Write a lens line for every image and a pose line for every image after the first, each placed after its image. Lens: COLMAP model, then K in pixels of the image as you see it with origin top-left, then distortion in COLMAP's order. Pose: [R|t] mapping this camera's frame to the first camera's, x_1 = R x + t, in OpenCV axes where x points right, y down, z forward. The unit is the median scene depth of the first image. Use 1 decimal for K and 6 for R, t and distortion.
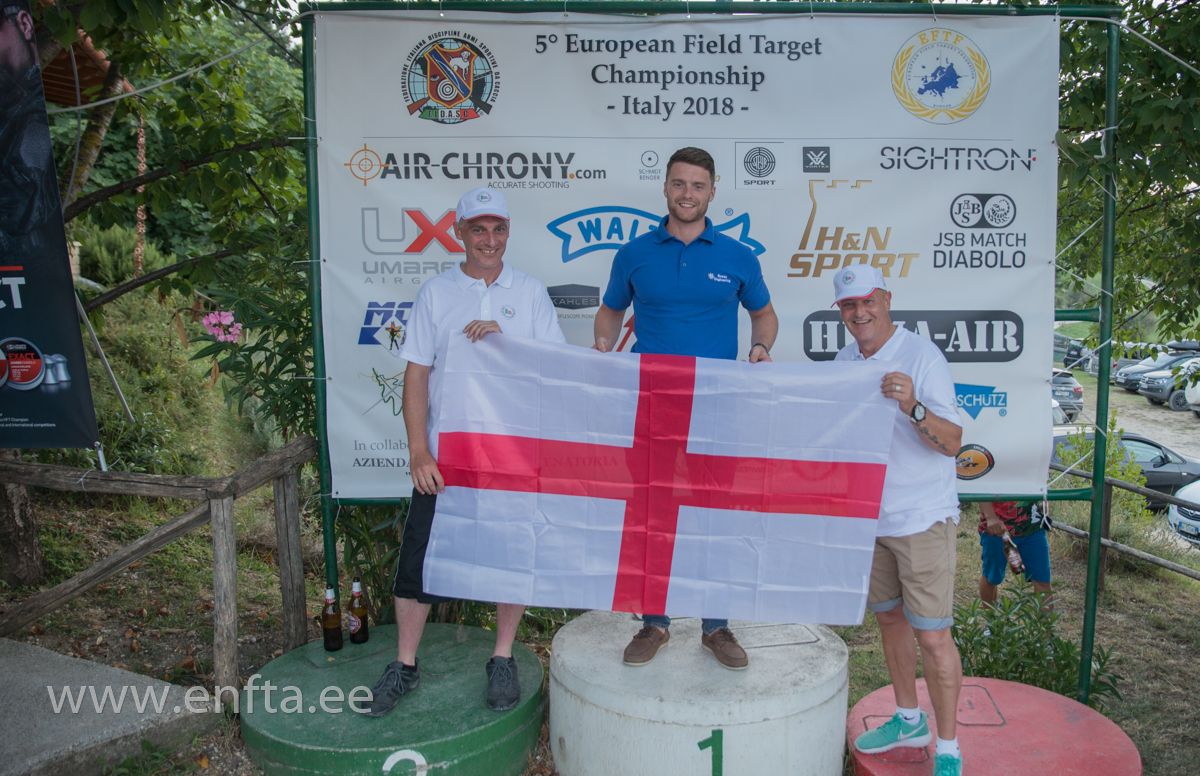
lens RADIAL K [[943.0, 0, 716.9], [0, 943.0, 329.2], [0, 0, 1]] dist [-0.112651, 0.046908]
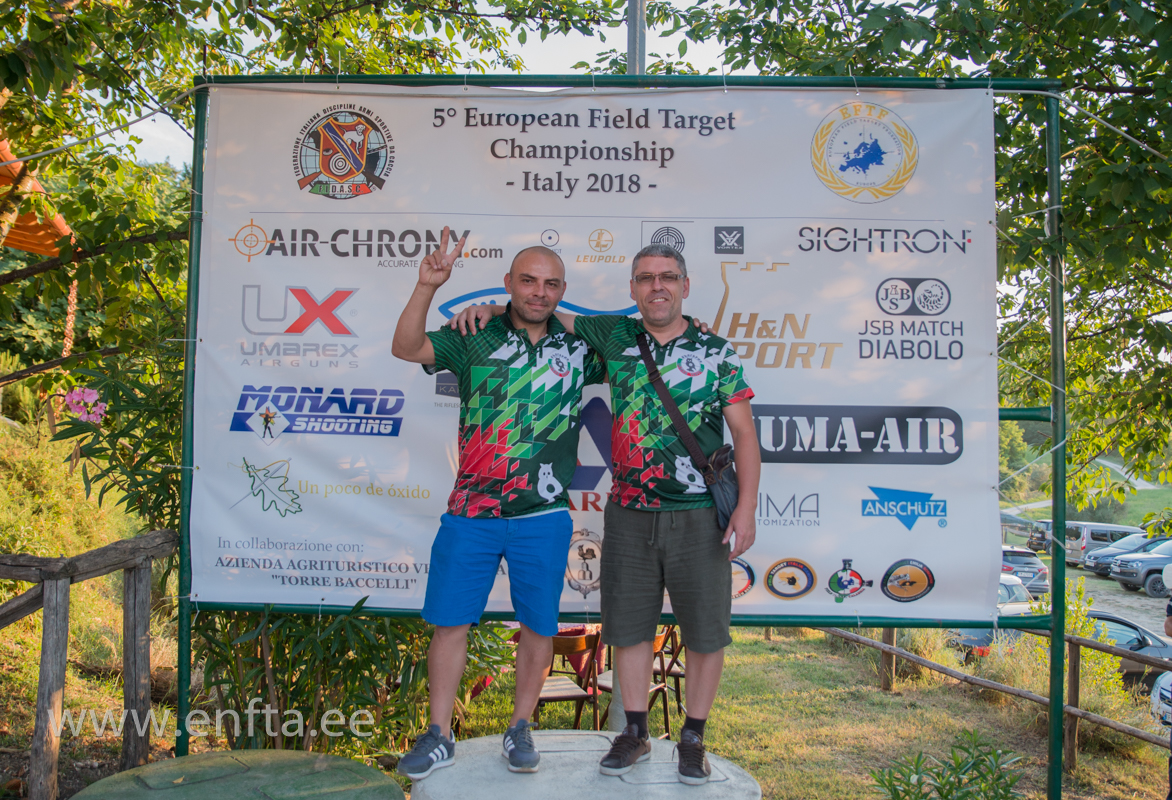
lens RADIAL K [[970.8, 0, 607.0], [0, 970.8, 364.4], [0, 0, 1]] dist [-0.084761, 0.009191]
pose [[0.998283, 0.013662, -0.056958, 0.042042], [-0.021935, 0.988855, -0.147259, 0.084135], [0.054311, 0.148256, 0.987457, 0.070398]]
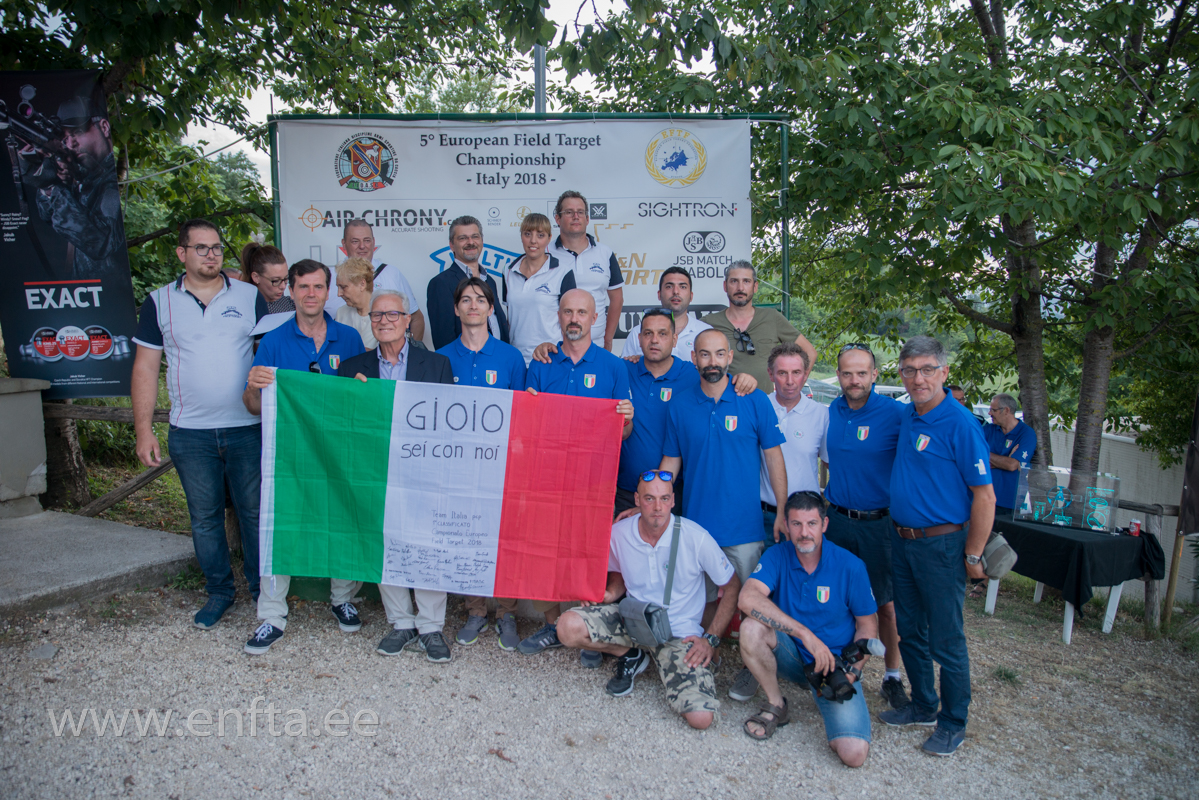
lens RADIAL K [[781.0, 0, 603.1], [0, 781.0, 396.2], [0, 0, 1]] dist [-0.086709, 0.006999]
pose [[0.998244, -0.022995, 0.054584, 0.034017], [0.022577, 0.999711, 0.008252, 0.123950], [-0.054758, -0.007005, 0.998475, -0.327434]]
